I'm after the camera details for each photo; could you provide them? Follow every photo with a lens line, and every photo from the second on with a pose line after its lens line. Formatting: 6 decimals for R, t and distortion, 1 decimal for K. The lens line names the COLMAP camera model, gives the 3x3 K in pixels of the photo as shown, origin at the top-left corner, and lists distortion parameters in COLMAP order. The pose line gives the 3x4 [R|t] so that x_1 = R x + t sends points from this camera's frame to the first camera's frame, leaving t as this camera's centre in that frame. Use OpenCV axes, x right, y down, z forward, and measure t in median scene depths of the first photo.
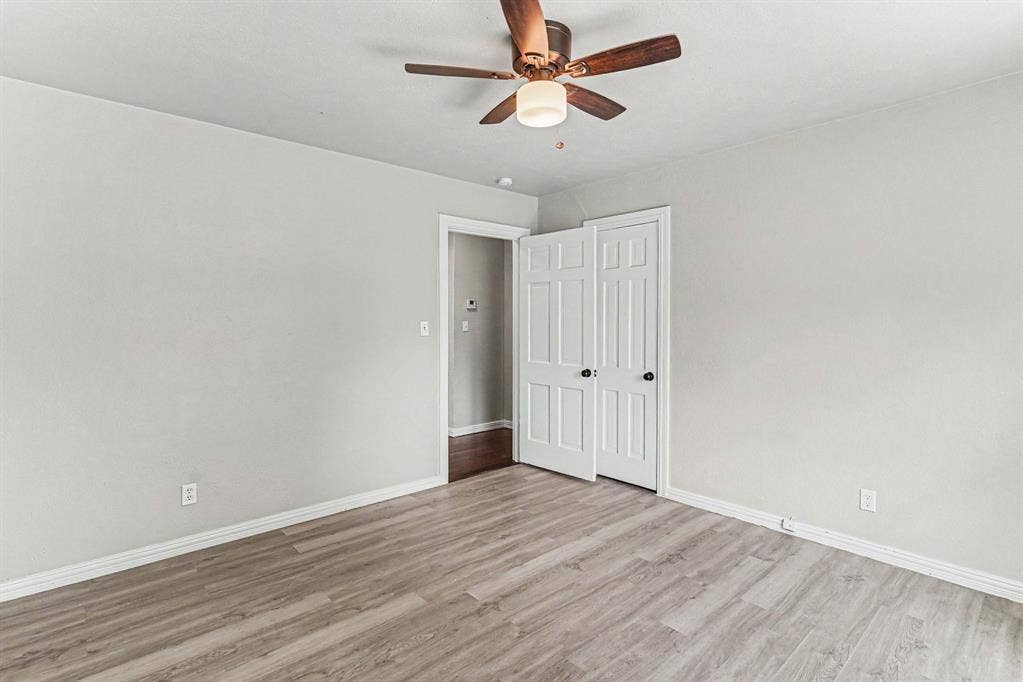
lens RADIAL K [[507.6, 0, 511.5], [0, 507.6, 341.0], [0, 0, 1]] dist [0.000641, 0.000255]
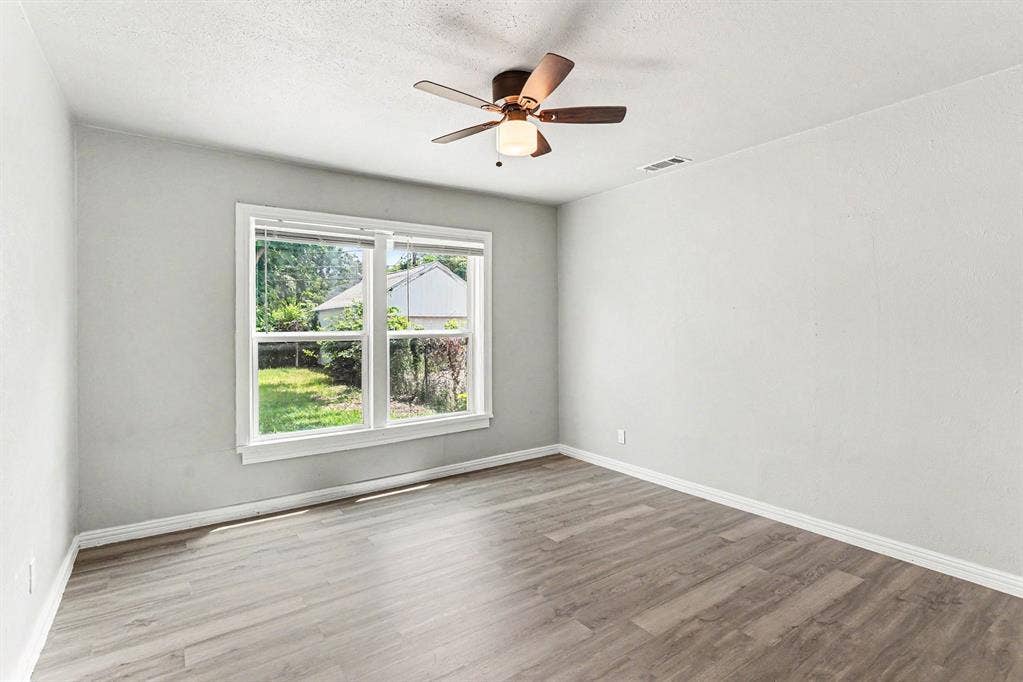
lens RADIAL K [[507.6, 0, 511.5], [0, 507.6, 341.0], [0, 0, 1]] dist [0.000641, 0.000255]
pose [[-0.993623, 0.003956, 0.112683, -0.055313], [0.010414, 0.998332, 0.056782, -0.057447], [-0.112271, 0.057593, -0.992007, 1.984740]]
